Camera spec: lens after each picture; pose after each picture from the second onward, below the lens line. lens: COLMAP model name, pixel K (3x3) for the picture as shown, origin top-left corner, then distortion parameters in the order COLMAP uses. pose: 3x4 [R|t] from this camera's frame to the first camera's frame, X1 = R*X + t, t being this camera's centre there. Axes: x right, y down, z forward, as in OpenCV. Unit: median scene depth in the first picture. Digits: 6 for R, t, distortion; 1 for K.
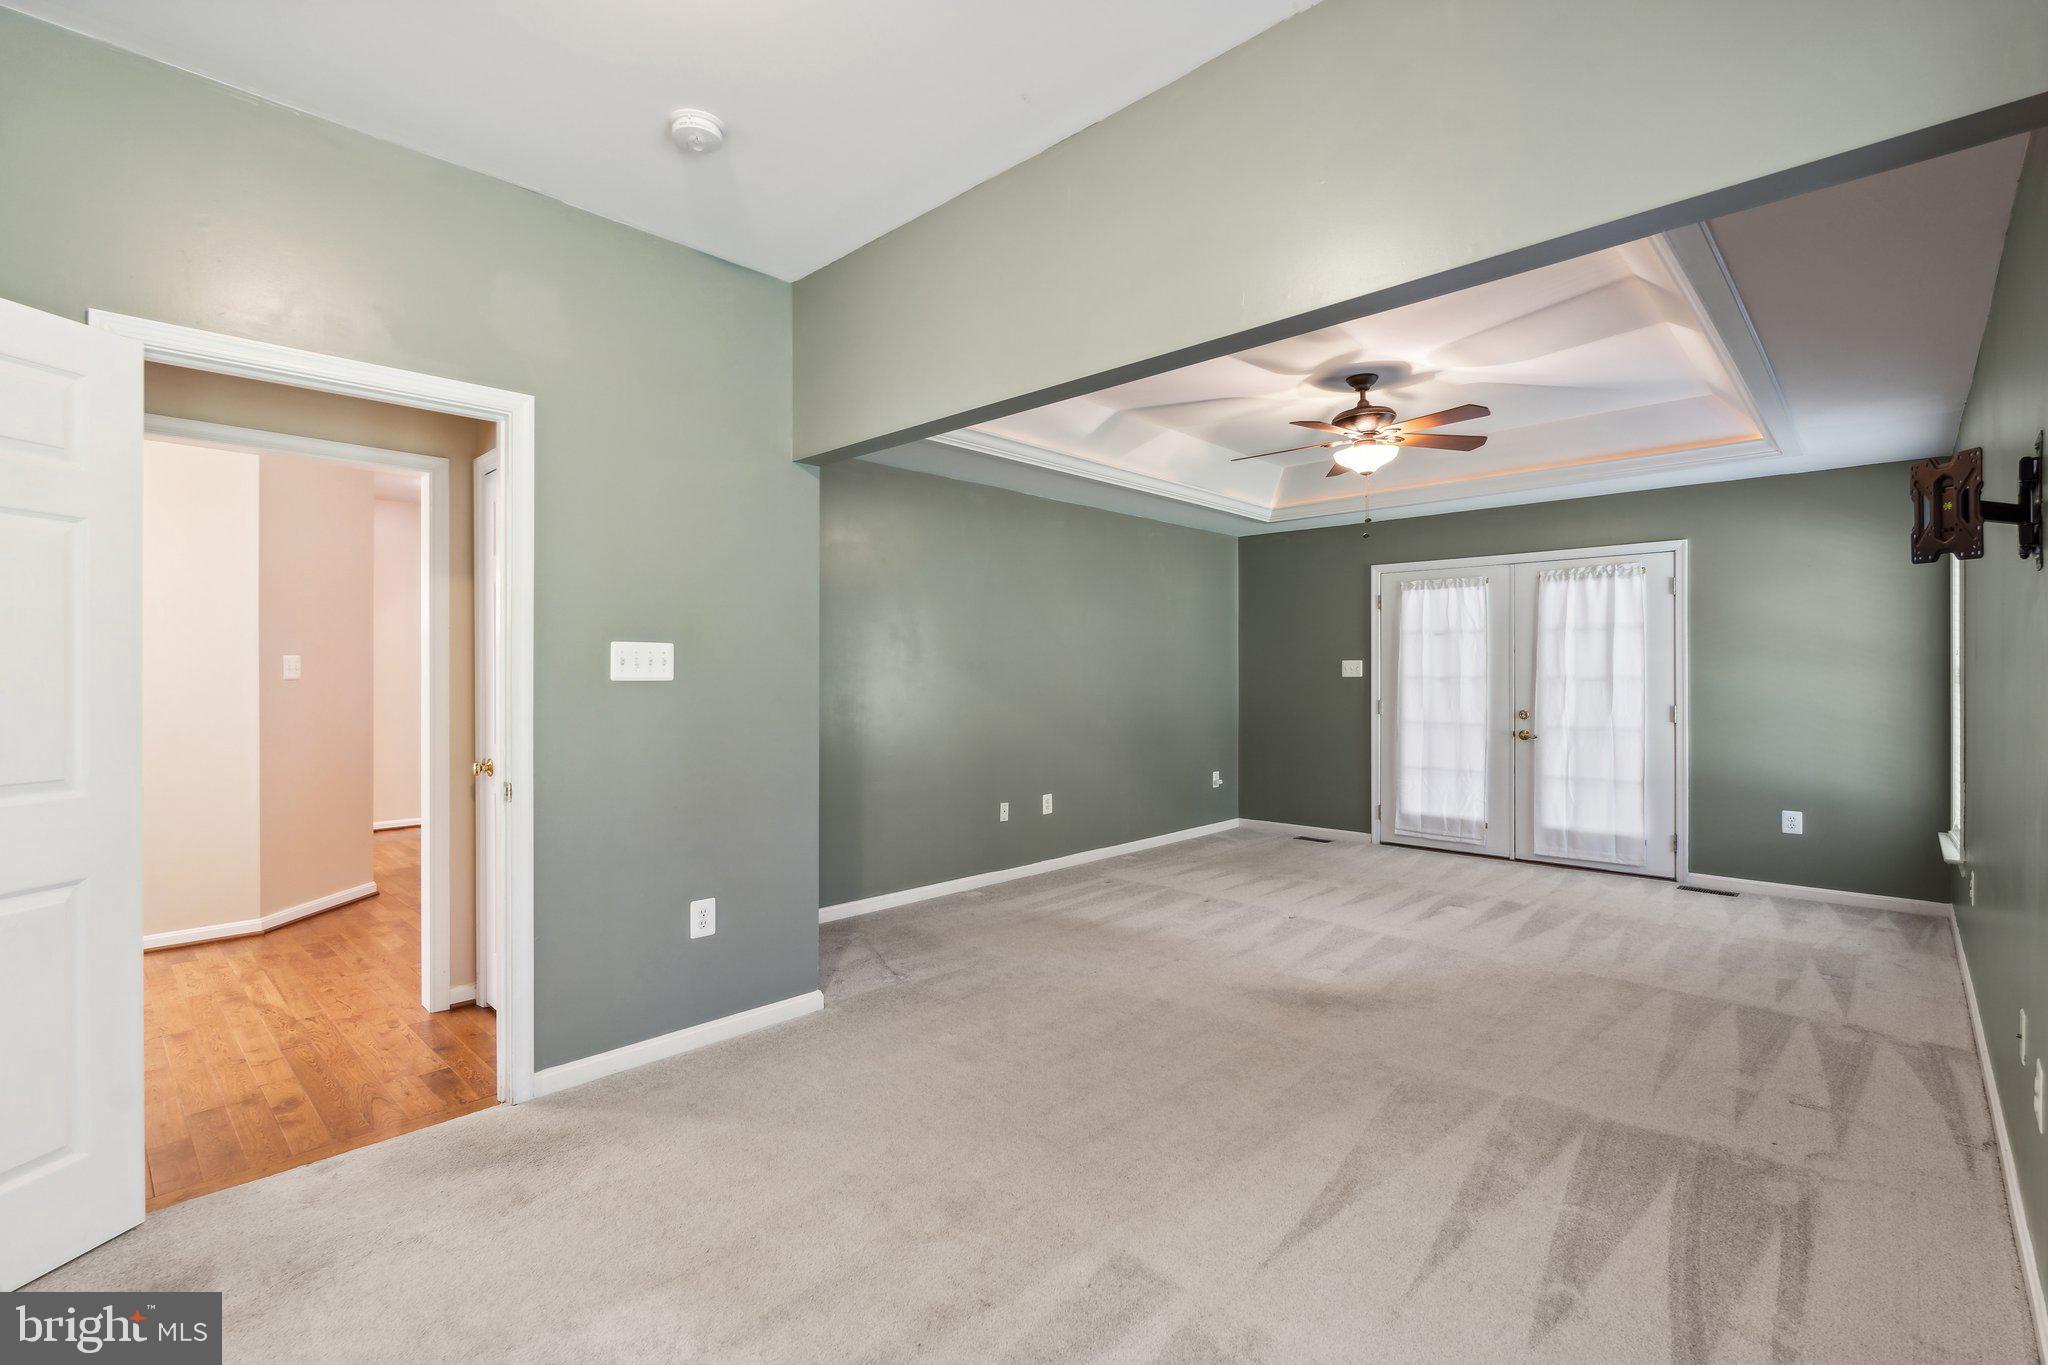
lens RADIAL K [[924.9, 0, 1029.7], [0, 924.9, 666.8], [0, 0, 1]] dist [-0.001648, -0.000136]
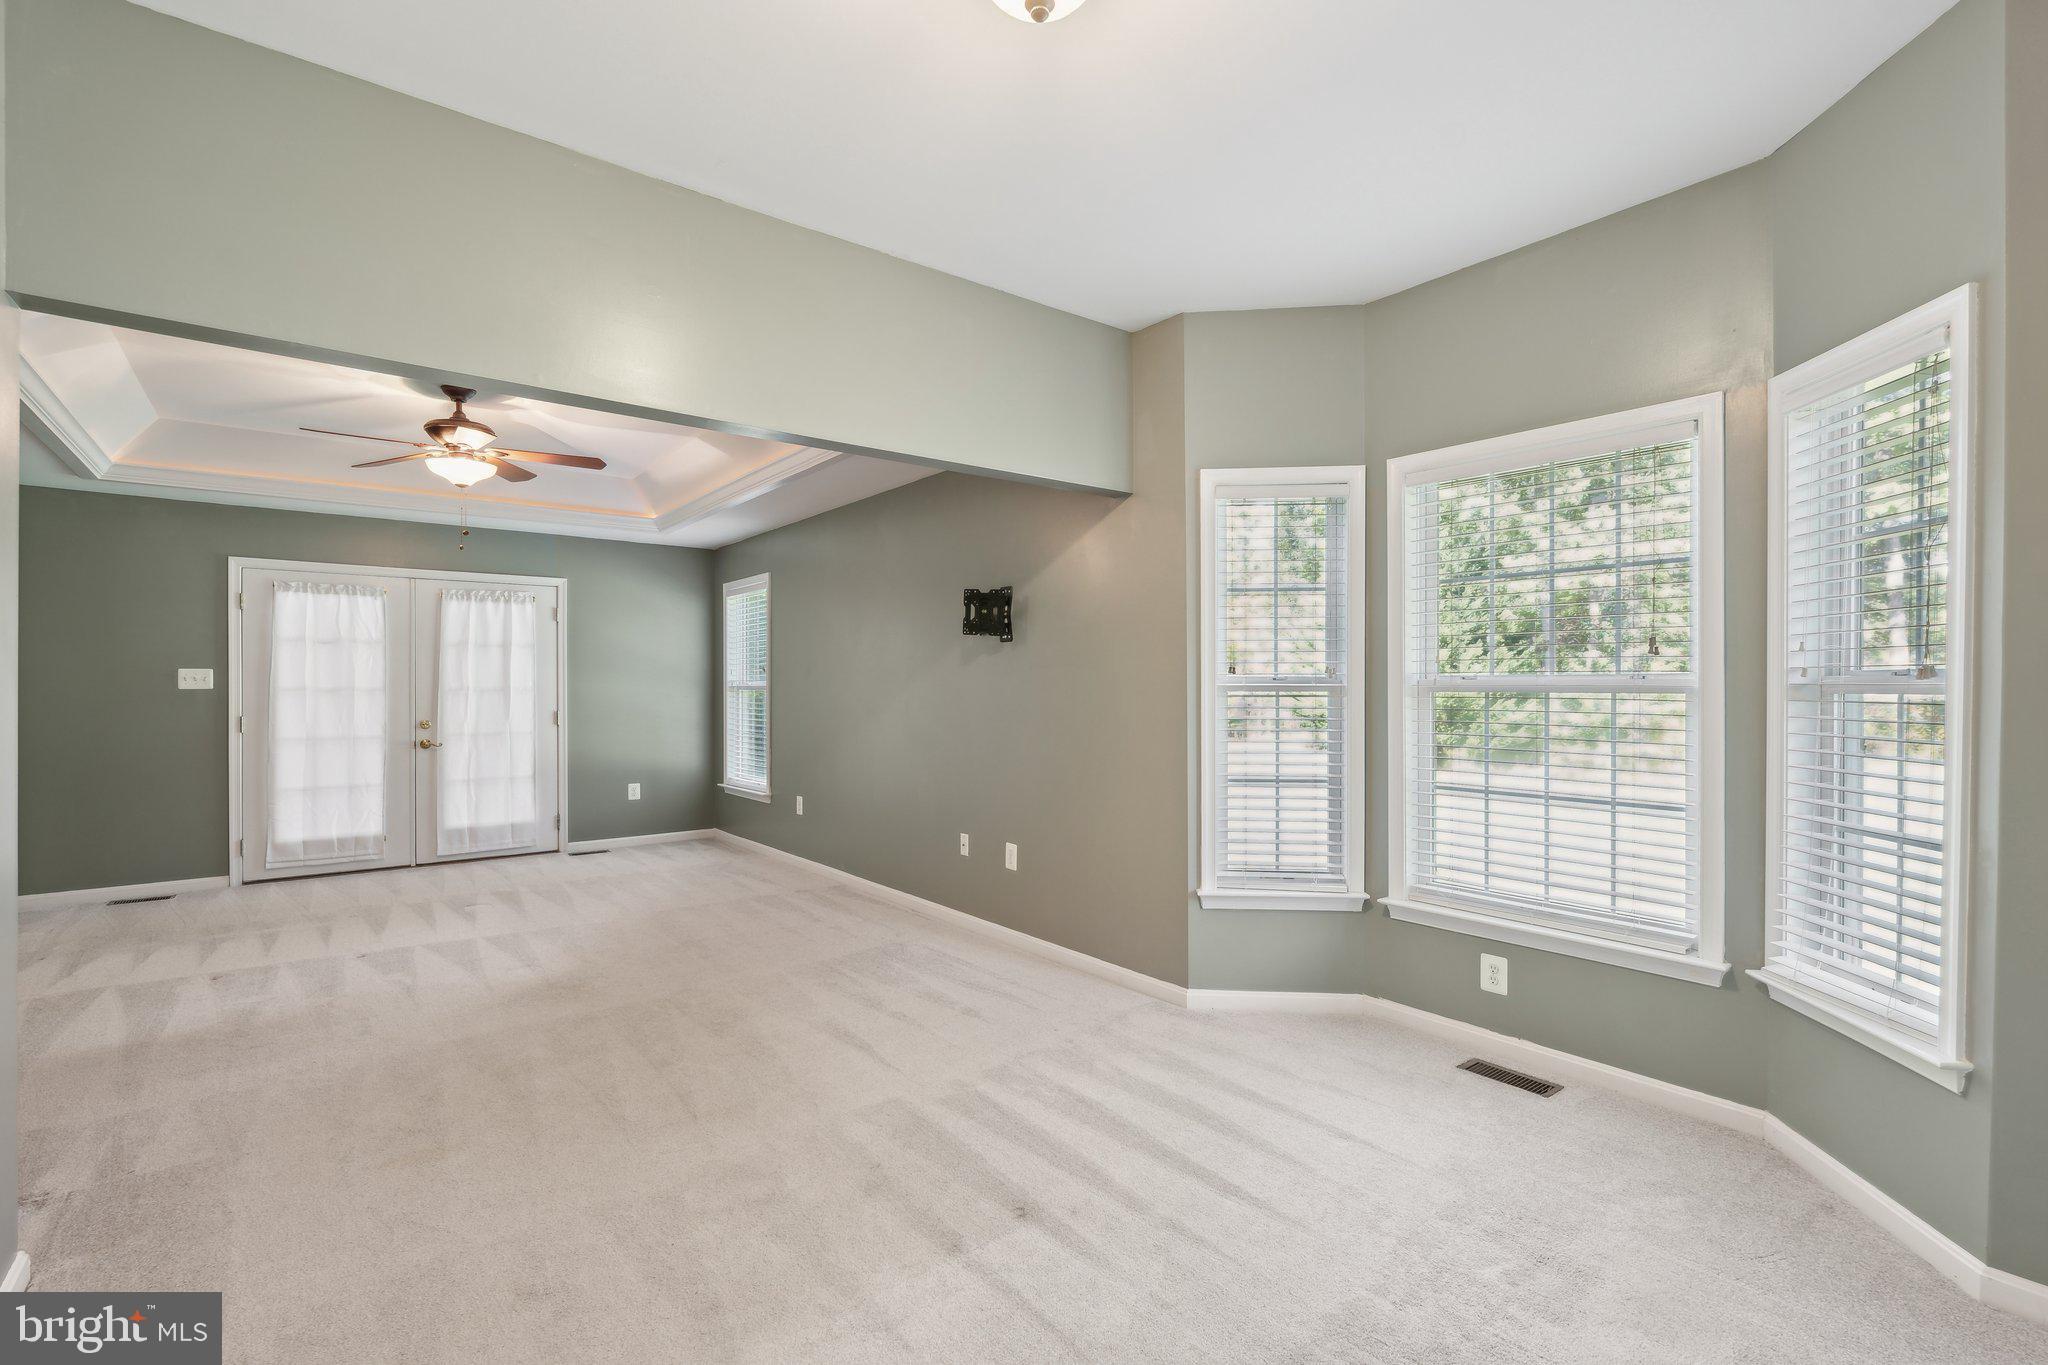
lens RADIAL K [[920.2, 0, 1024.0], [0, 920.2, 682.5], [0, 0, 1]] dist [-0.001988, -0.000466]
pose [[0.141627, 0.003366, 0.989914, -0.406404], [-0.006508, 0.999976, -0.002470, 0.002443], [-0.989899, -0.006092, 0.141645, 0.190180]]
